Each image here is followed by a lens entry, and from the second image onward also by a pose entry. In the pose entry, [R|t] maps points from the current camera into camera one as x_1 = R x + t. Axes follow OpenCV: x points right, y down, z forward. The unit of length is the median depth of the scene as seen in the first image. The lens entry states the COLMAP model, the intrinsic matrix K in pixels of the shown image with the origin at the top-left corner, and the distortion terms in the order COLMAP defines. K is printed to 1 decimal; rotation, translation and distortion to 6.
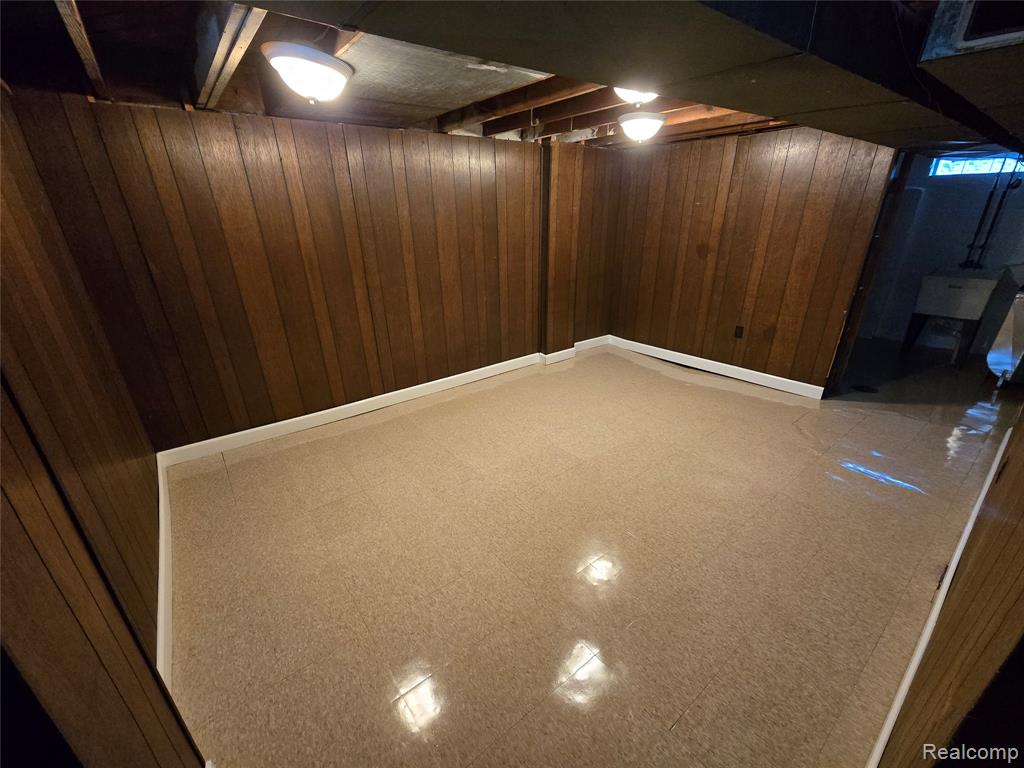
lens RADIAL K [[419.8, 0, 510.5], [0, 419.8, 389.4], [0, 0, 1]] dist [-0.001718, -0.000711]
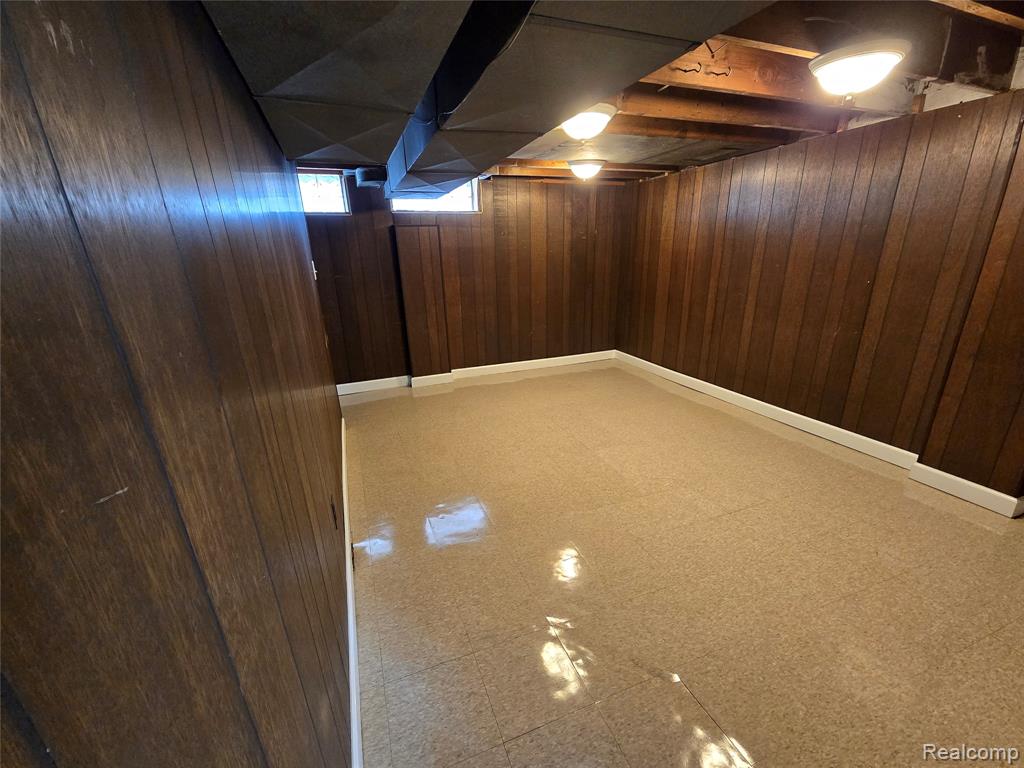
lens RADIAL K [[419.8, 0, 510.6], [0, 419.8, 387.3], [0, 0, 1]] dist [-0.001718, -0.000711]
pose [[-0.277624, 0.325124, -0.904002, 0.904363], [-0.339441, 0.847100, 0.408903, -0.268650], [0.898724, 0.420377, -0.124815, 0.672962]]
